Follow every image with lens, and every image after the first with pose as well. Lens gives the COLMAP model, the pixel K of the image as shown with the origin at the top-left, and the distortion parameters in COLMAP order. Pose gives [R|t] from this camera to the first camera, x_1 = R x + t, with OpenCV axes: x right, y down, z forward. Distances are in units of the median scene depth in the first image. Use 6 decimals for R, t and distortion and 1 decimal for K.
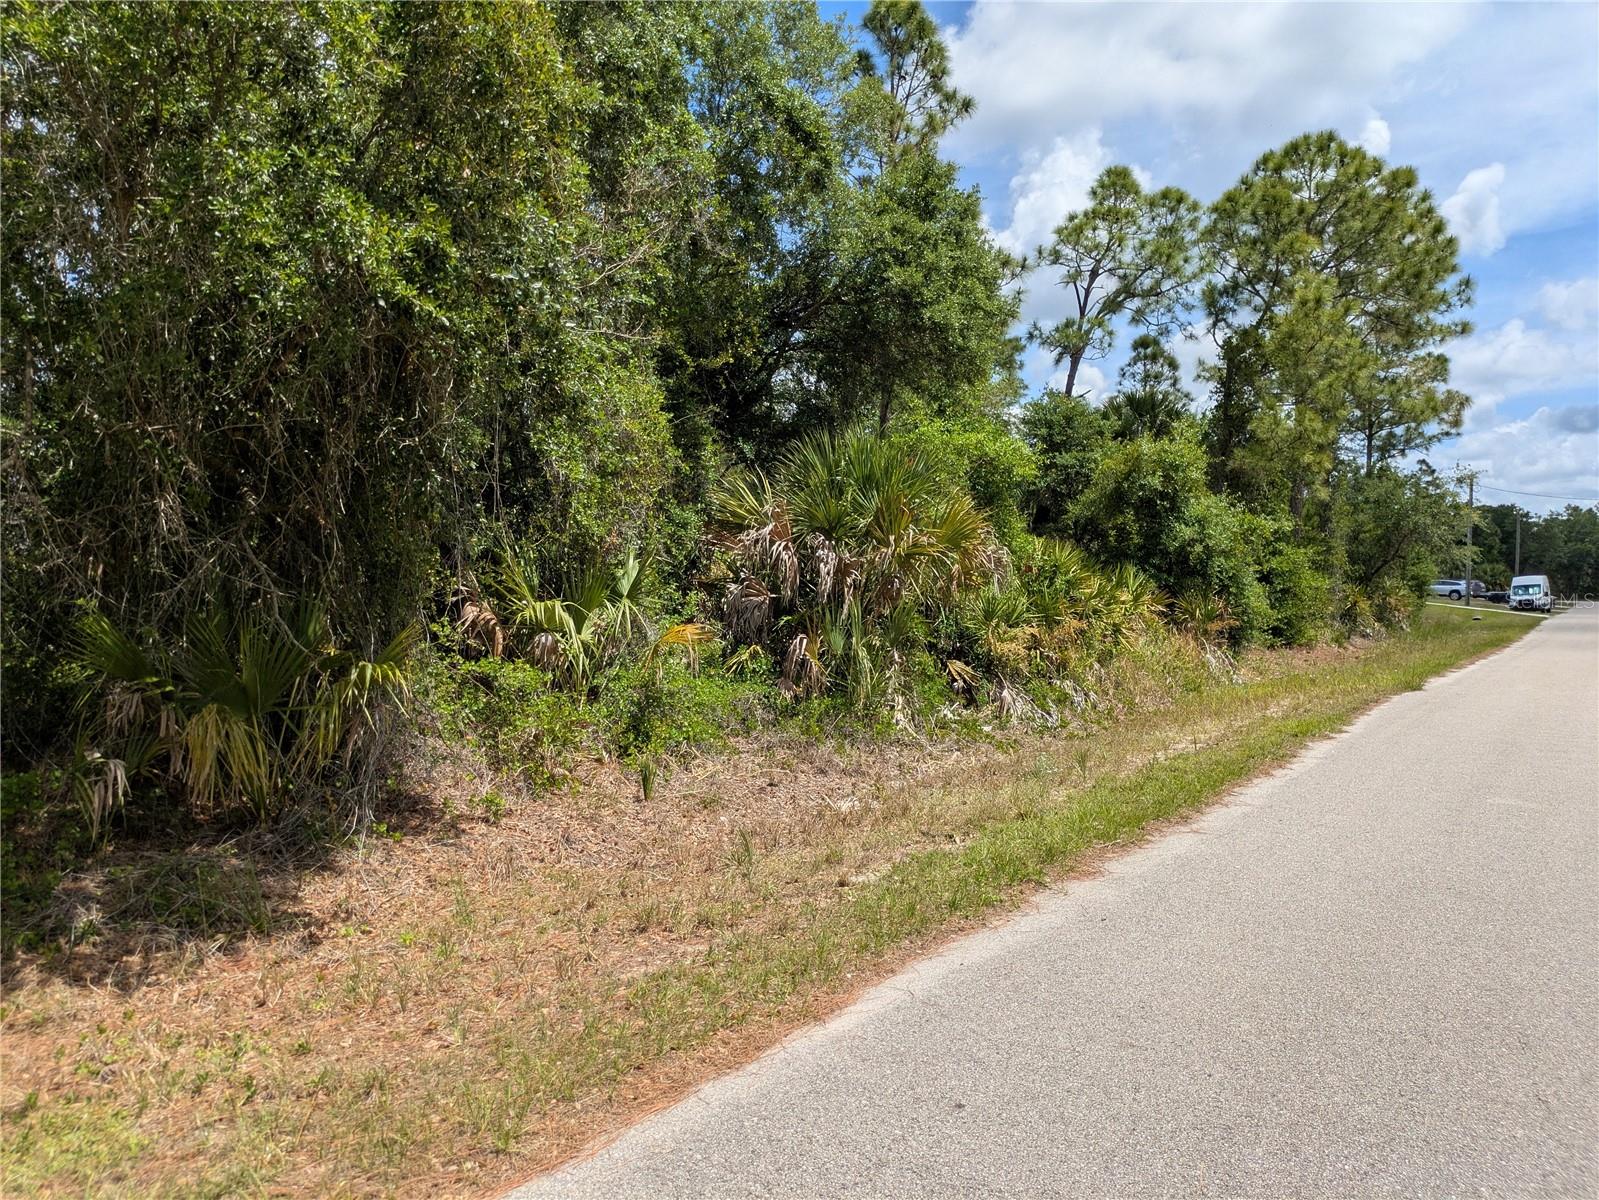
lens RADIAL K [[1160.1, 0, 748.7], [0, 1160.1, 603.3], [0, 0, 1]] dist [0.055888, -0.068654]
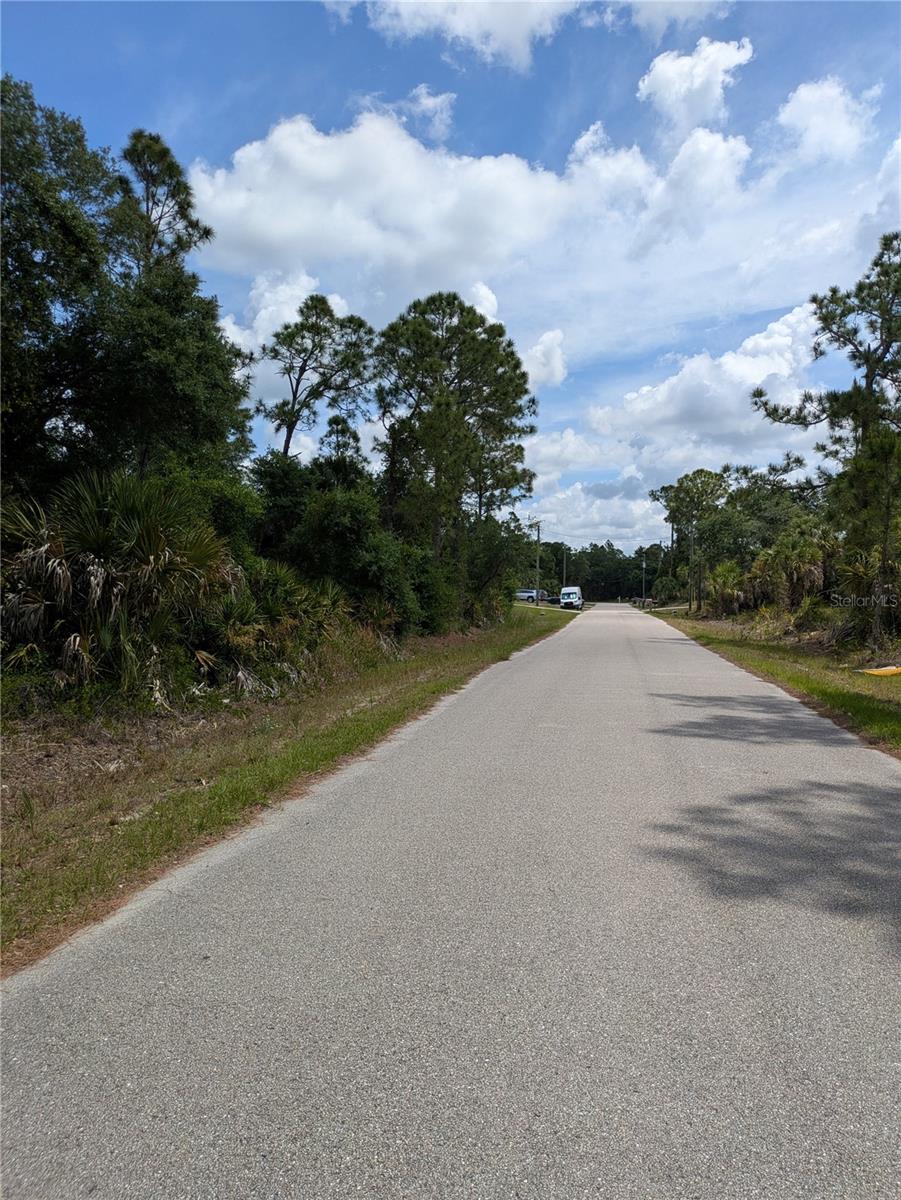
lens RADIAL K [[941.2, 0, 485.6], [0, 941.2, 583.4], [0, 0, 1]] dist [0.054347, -0.060104]
pose [[0.890815, 0.002234, 0.454361, -0.023594], [0.009773, 0.999662, -0.024077, 0.001594], [-0.454261, 0.025889, 0.890492, -0.107181]]
